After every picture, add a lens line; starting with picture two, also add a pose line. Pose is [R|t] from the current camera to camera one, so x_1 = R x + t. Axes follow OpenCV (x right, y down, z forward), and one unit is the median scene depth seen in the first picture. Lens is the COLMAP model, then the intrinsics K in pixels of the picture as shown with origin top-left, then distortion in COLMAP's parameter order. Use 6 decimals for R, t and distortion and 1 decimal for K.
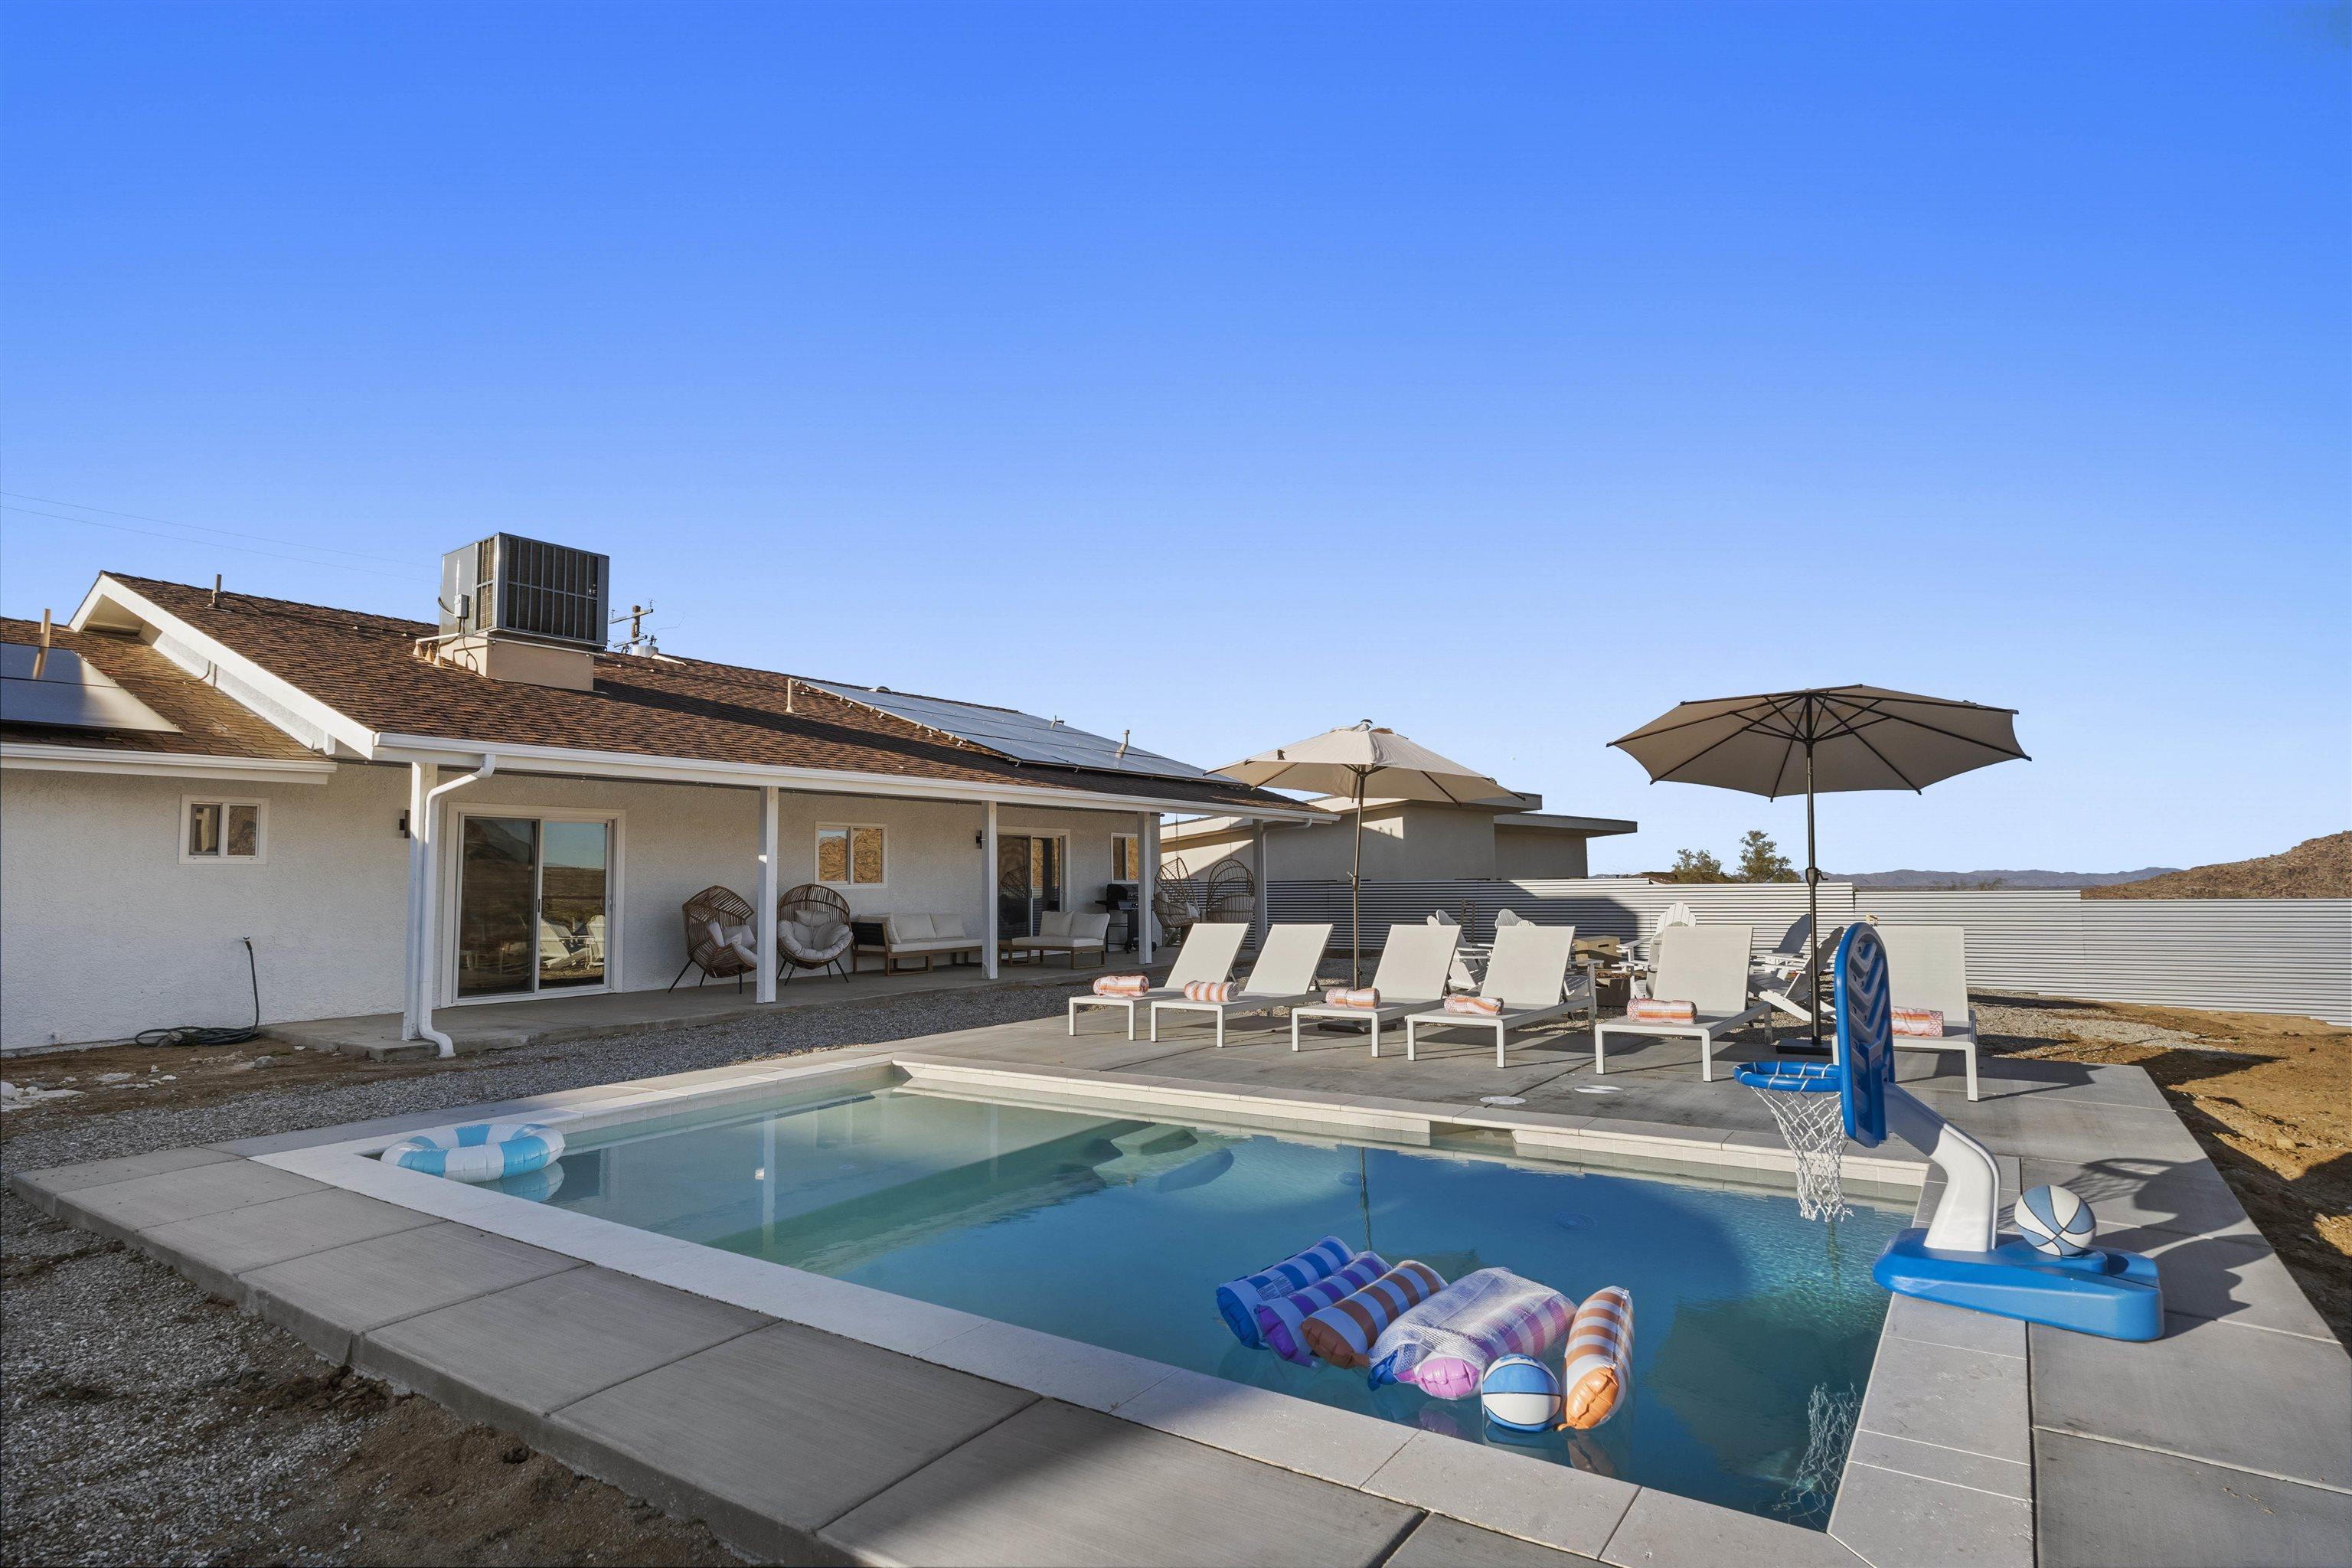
lens RADIAL K [[1201.5, 0, 1176.0], [0, 1201.5, 784.0], [0, 0, 1]] dist [-0.001745, 0.000394]
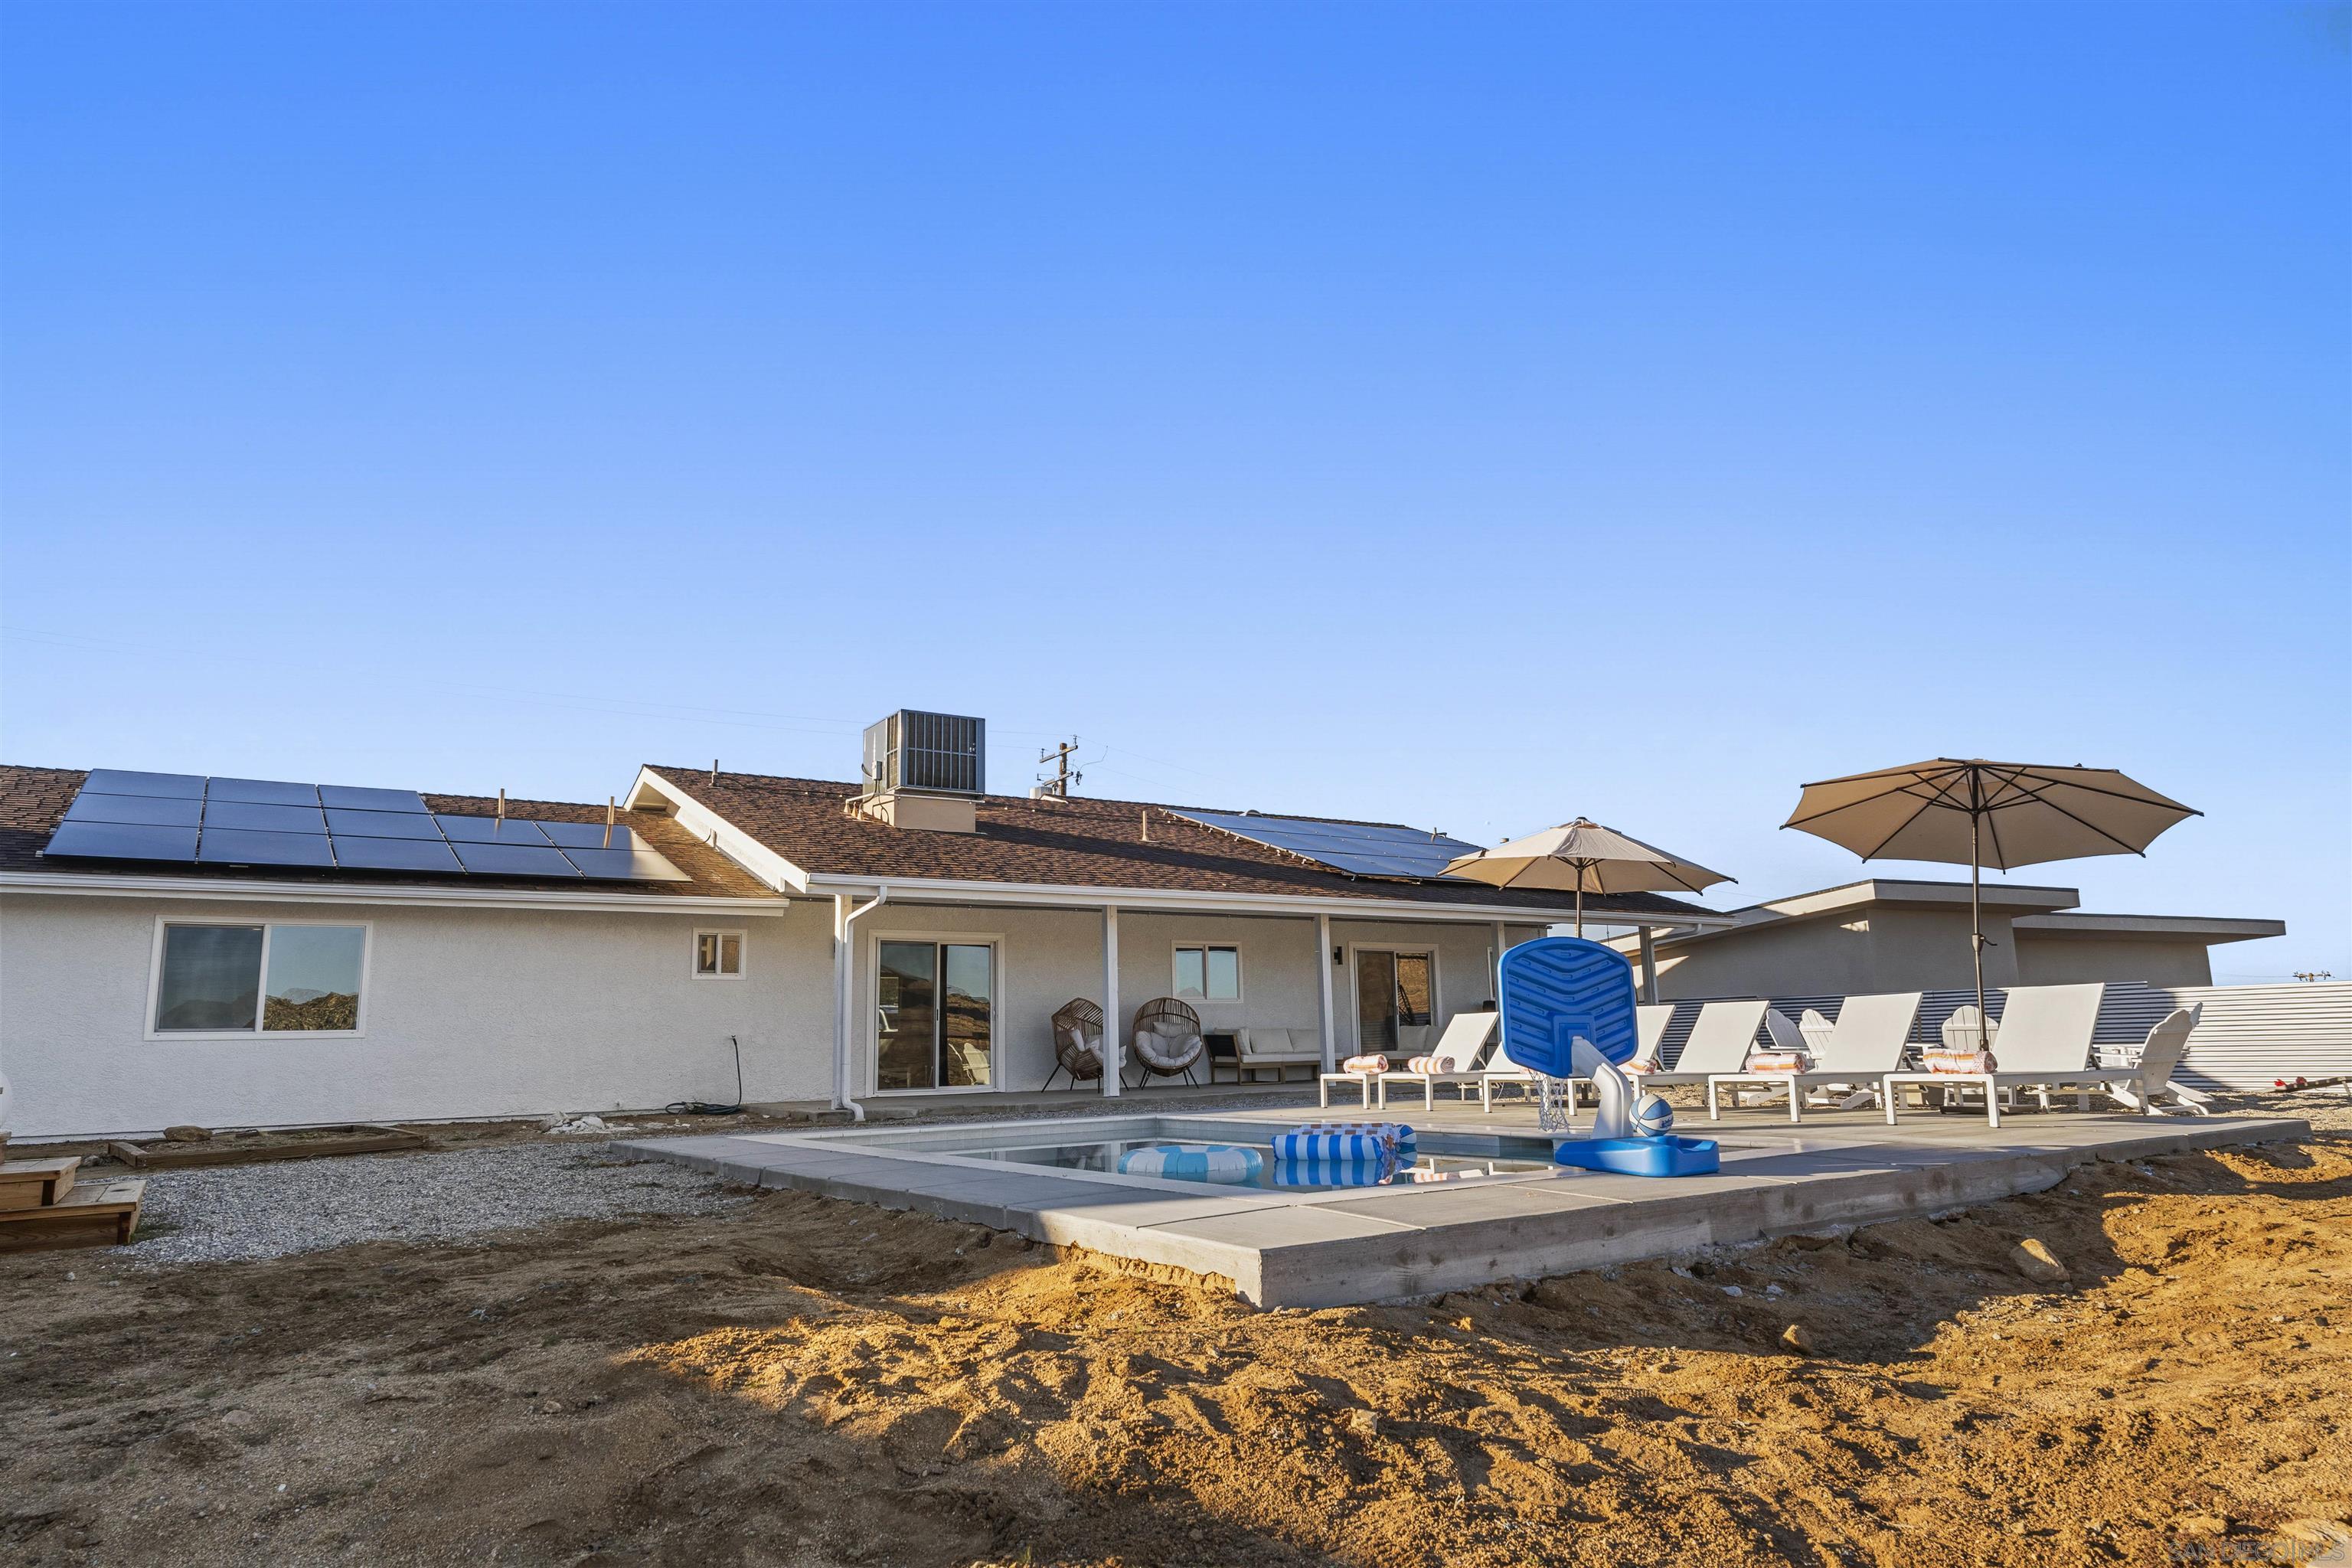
lens RADIAL K [[1436.7, 0, 1176.0], [0, 1436.7, 784.0], [0, 0, 1]] dist [-0.009852, -0.001559]
pose [[0.931060, -0.072160, -0.357659, 0.215129], [0.039385, 0.994397, -0.098098, 0.022438], [0.362734, 0.077249, 0.928686, -0.253964]]
